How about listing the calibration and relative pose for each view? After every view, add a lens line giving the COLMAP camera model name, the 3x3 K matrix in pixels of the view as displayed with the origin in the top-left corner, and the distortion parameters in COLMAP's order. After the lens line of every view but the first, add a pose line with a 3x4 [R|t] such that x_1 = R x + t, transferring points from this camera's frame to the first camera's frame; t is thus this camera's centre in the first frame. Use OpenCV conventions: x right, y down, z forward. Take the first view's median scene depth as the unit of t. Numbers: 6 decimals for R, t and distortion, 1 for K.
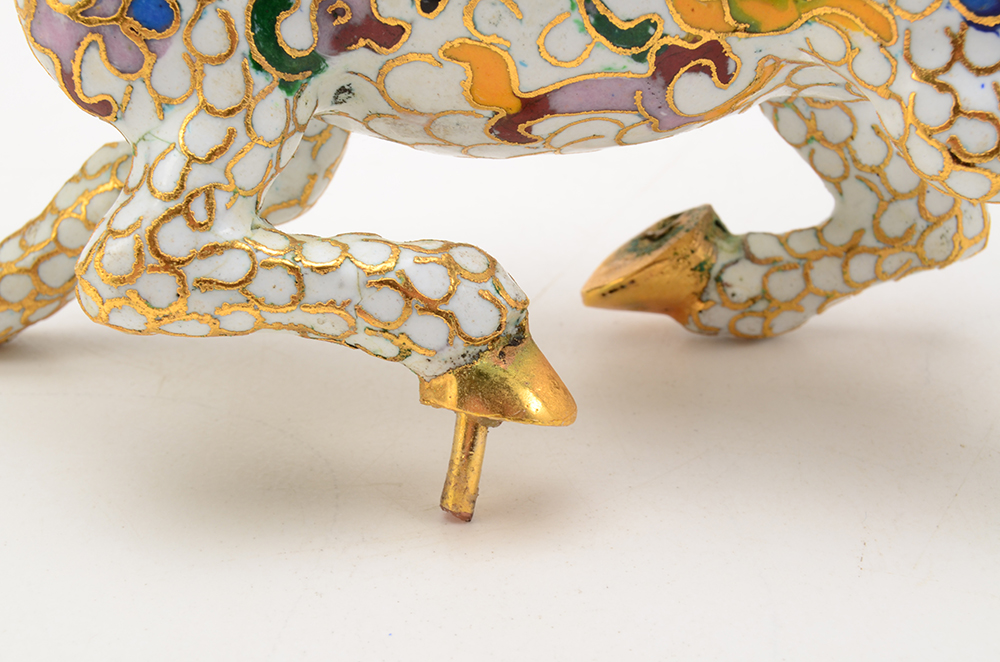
lens RADIAL K [[2080.2, 0, 498.5], [0, 2080.2, 331.7], [0, 0, 1]] dist [-0.047753, 0.000000]
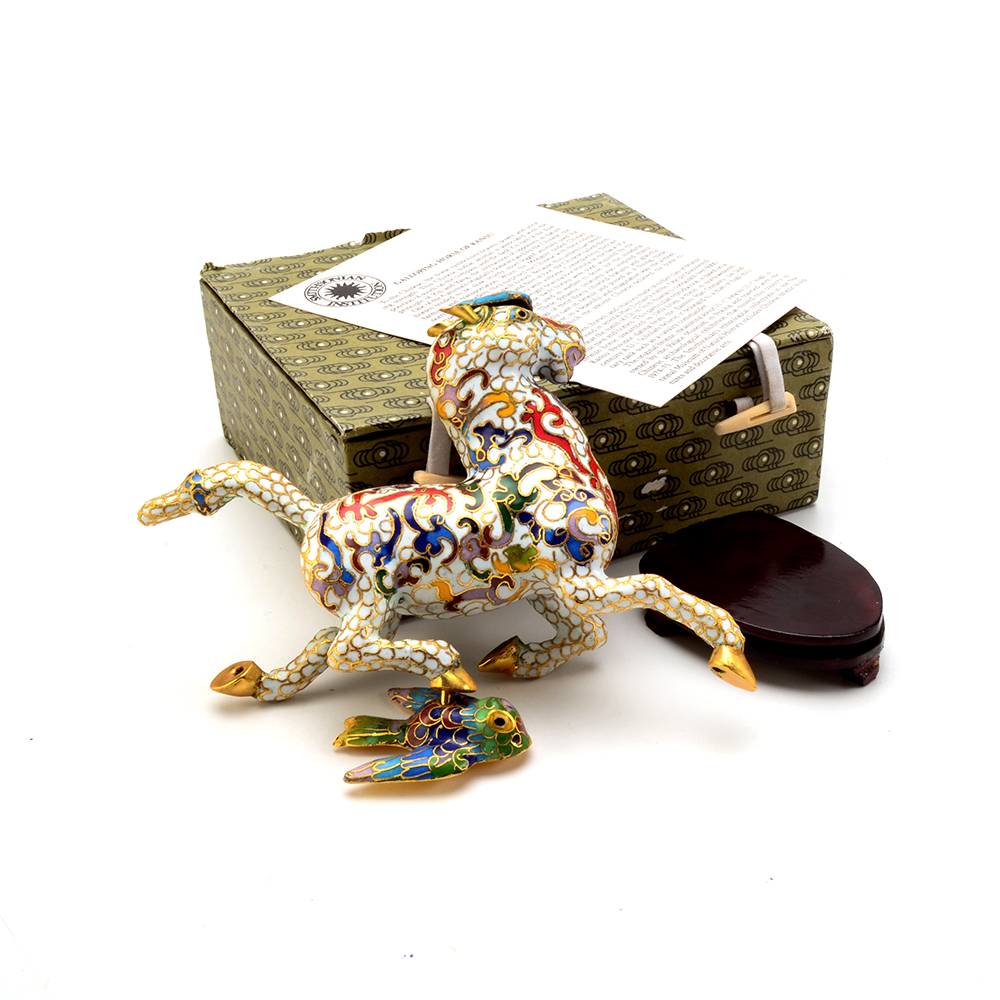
lens RADIAL K [[1398.9, 0, 503.3], [0, 1398.9, 500.4], [0, 0, 1]] dist [-0.055520, 0.000000]
pose [[0.995889, -0.069590, 0.057989, -0.031051], [0.082271, 0.962760, -0.257536, 0.345703], [-0.037908, 0.261248, 0.964527, -1.311331]]
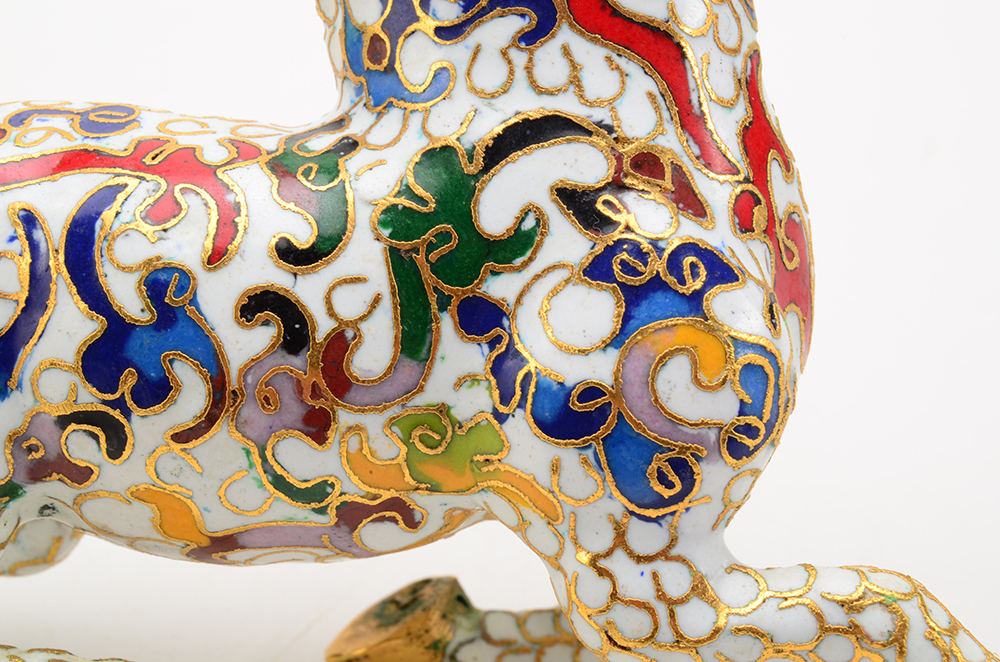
lens RADIAL K [[2080.2, 0, 496.6], [0, 2080.2, 328.9], [0, 0, 1]] dist [-0.047753, 0.000000]
pose [[0.996866, 0.065974, -0.043649, 0.193117], [-0.065660, 0.997805, 0.008578, -0.235399], [0.044119, -0.005685, 0.999010, -0.021206]]
